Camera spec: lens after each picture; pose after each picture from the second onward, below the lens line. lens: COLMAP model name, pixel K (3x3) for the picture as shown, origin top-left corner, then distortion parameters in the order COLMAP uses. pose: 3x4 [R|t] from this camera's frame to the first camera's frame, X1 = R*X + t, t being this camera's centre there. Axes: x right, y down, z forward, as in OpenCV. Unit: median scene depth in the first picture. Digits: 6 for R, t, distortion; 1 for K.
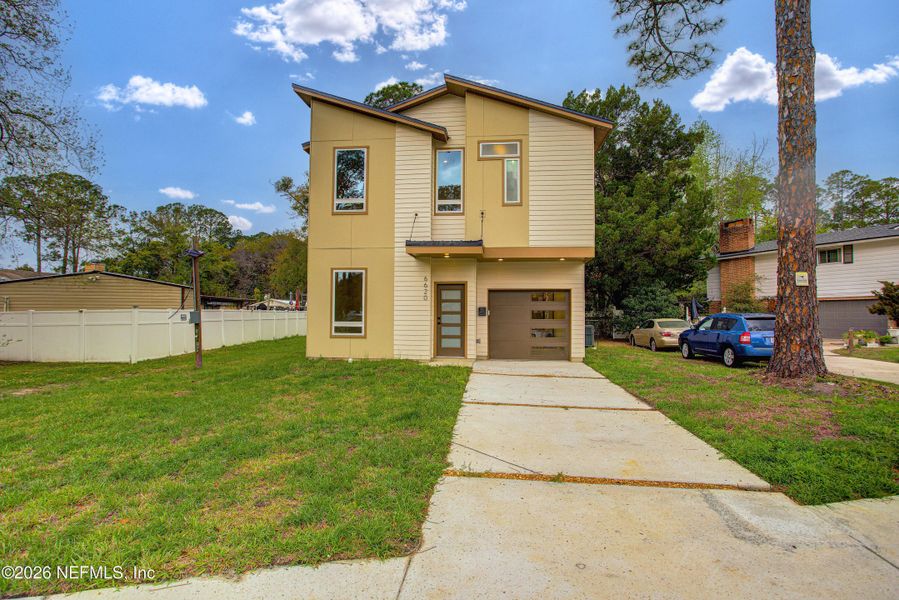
lens RADIAL K [[449.8, 0, 449.5], [0, 449.8, 300.0], [0, 0, 1]] dist [-0.009757, 0.001750]
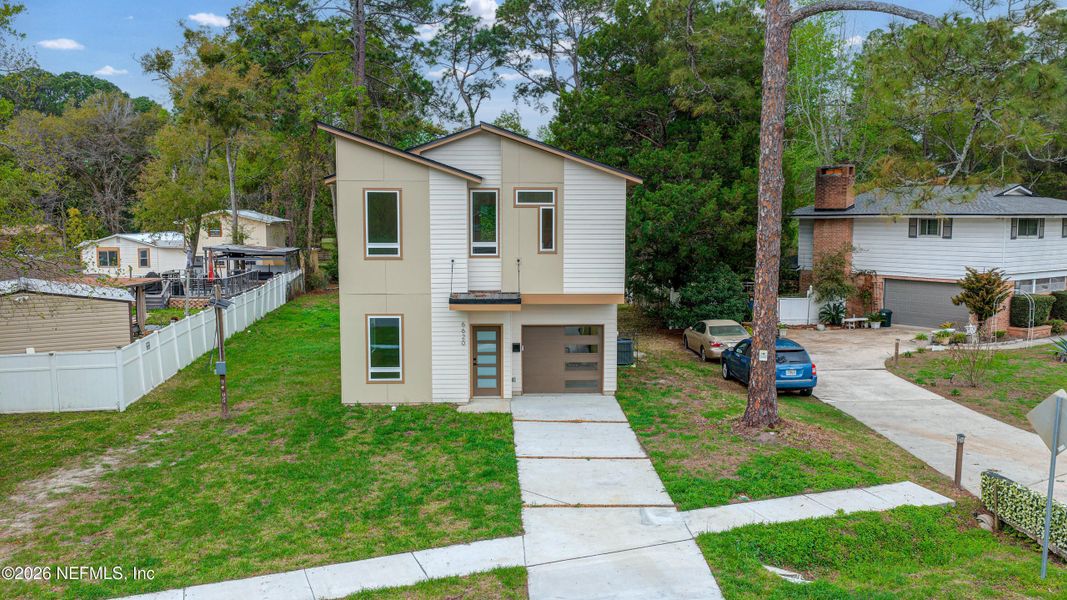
lens RADIAL K [[927.4, 0, 533.5], [0, 927.4, 300.0], [0, 0, 1]] dist [0.071000, -0.000889]
pose [[0.989336, -0.022634, 0.143881, -0.193354], [0.000664, 0.988543, 0.150940, -0.412301], [-0.145649, -0.149235, 0.978016, -1.049921]]
